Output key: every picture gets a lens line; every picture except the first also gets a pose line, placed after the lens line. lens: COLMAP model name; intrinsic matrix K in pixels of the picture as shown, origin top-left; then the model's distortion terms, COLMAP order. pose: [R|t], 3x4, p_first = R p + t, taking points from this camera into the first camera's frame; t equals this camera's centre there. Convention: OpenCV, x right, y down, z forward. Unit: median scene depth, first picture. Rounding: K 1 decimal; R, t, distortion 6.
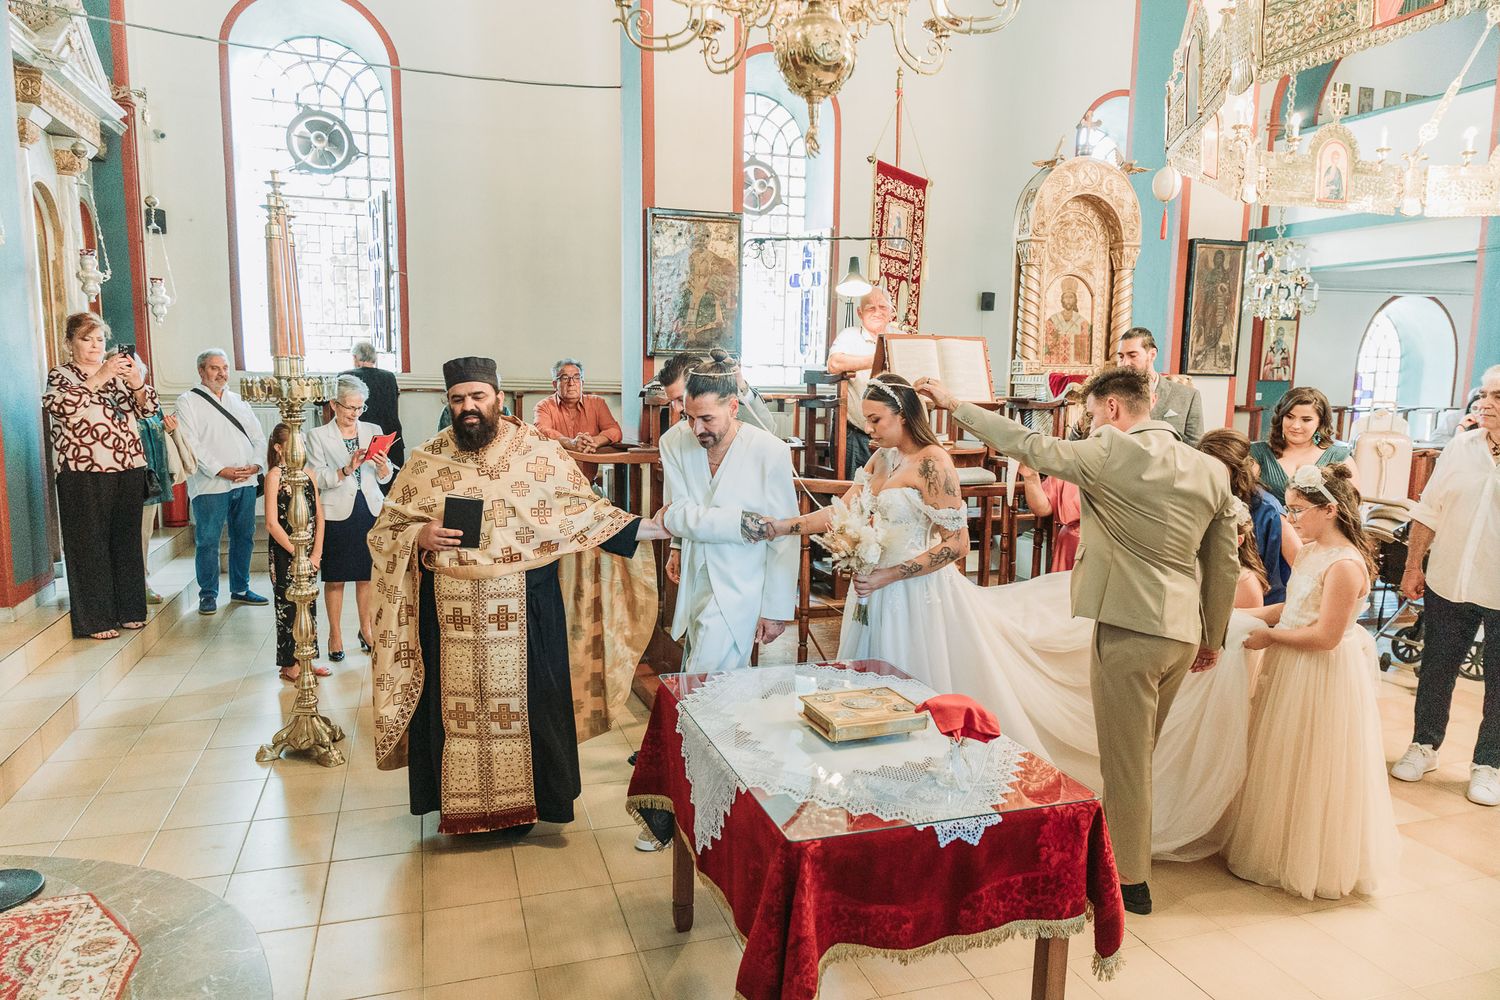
lens RADIAL K [[1226.6, 0, 750.2], [0, 1226.6, 509.1], [0, 0, 1]] dist [0.224379, -0.016499]
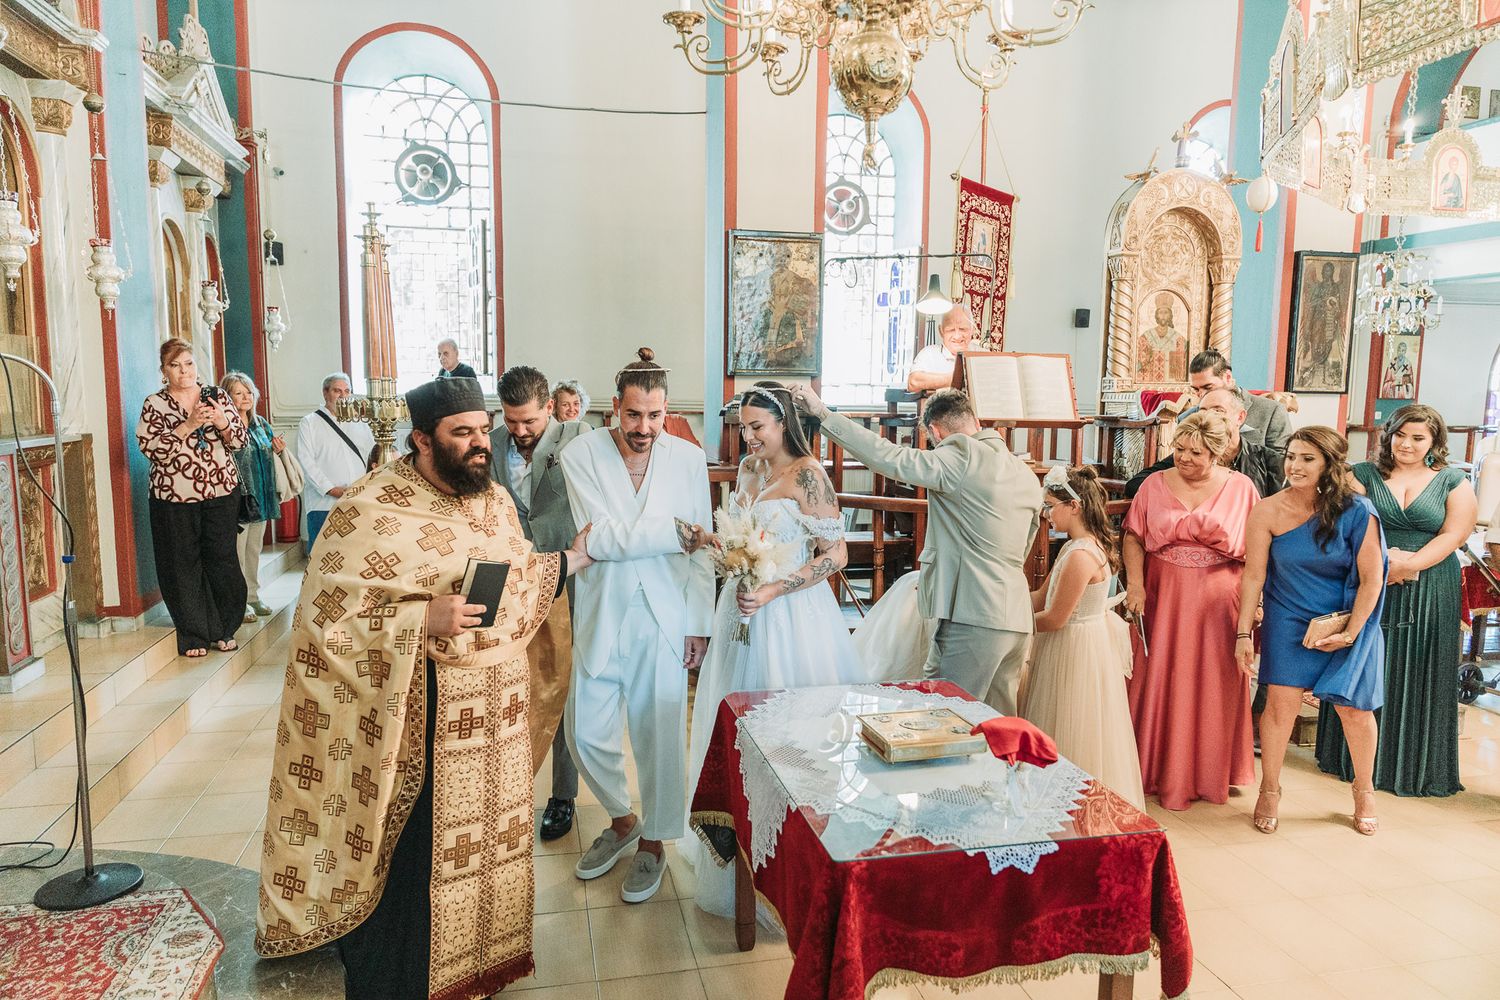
lens RADIAL K [[1226.6, 0, 750.2], [0, 1226.6, 509.1], [0, 0, 1]] dist [0.224379, -0.016499]
pose [[0.995965, 0.006208, -0.089533, 0.025830], [-0.007784, 0.999820, -0.017274, 0.002268], [0.089409, 0.017901, 0.995834, 0.000658]]
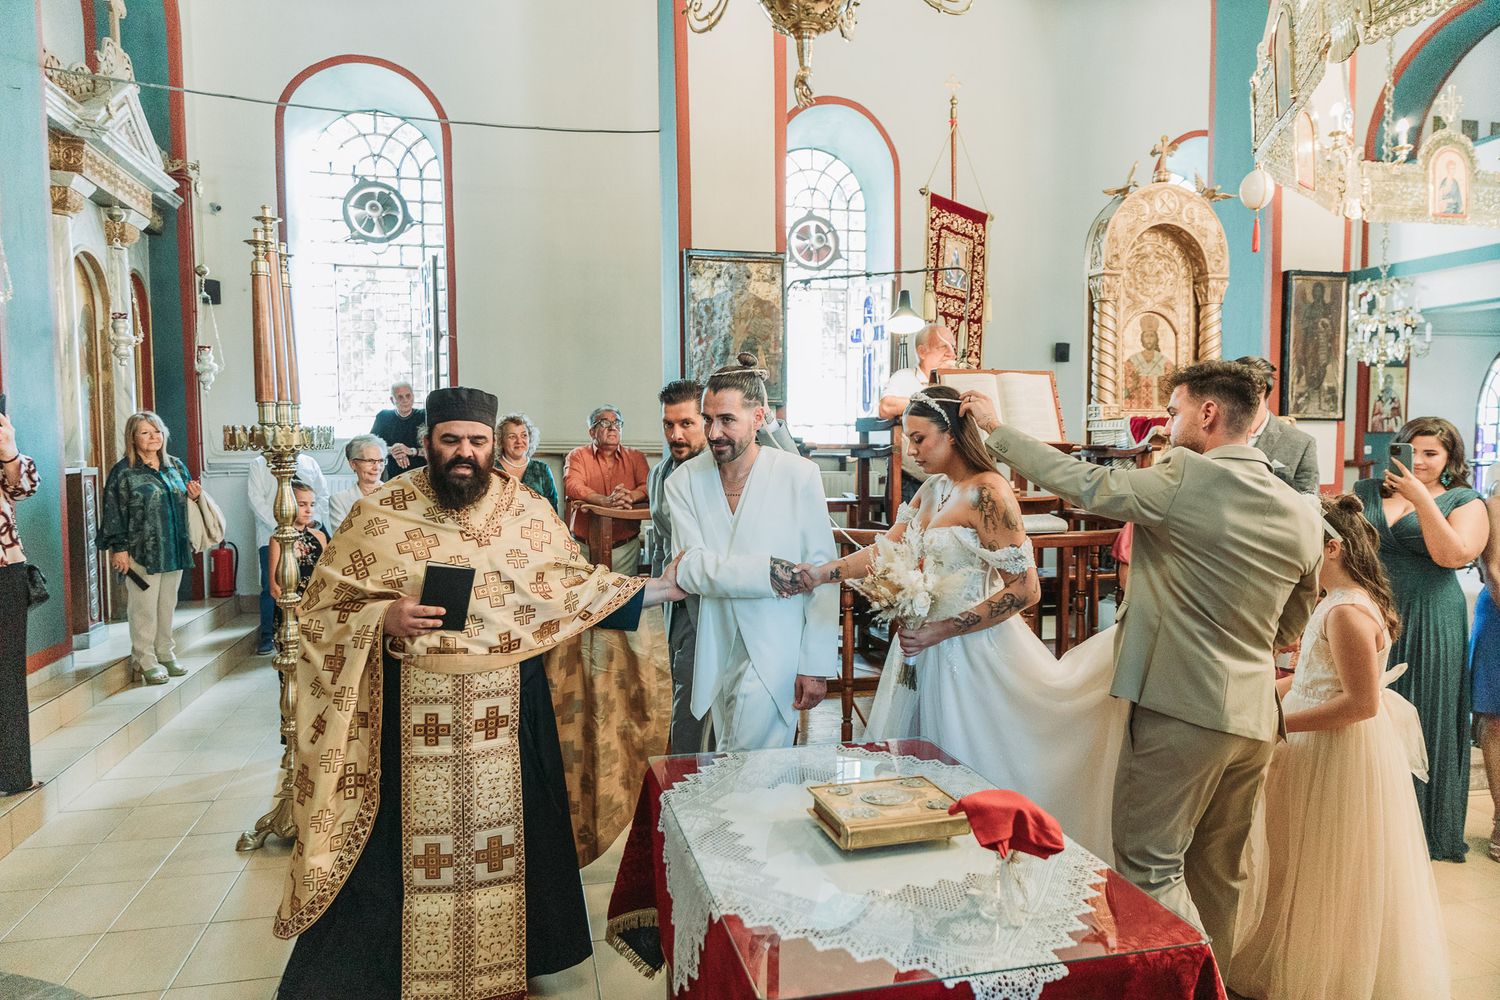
lens RADIAL K [[1133.5, 0, 756.0], [0, 1133.5, 506.2], [0, 0, 1]] dist [0.139395, -0.034489]
pose [[0.995976, -0.013588, -0.088588, 0.045311], [0.006814, 0.997060, -0.076326, 0.017503], [0.089364, 0.075415, 0.993140, 0.160360]]
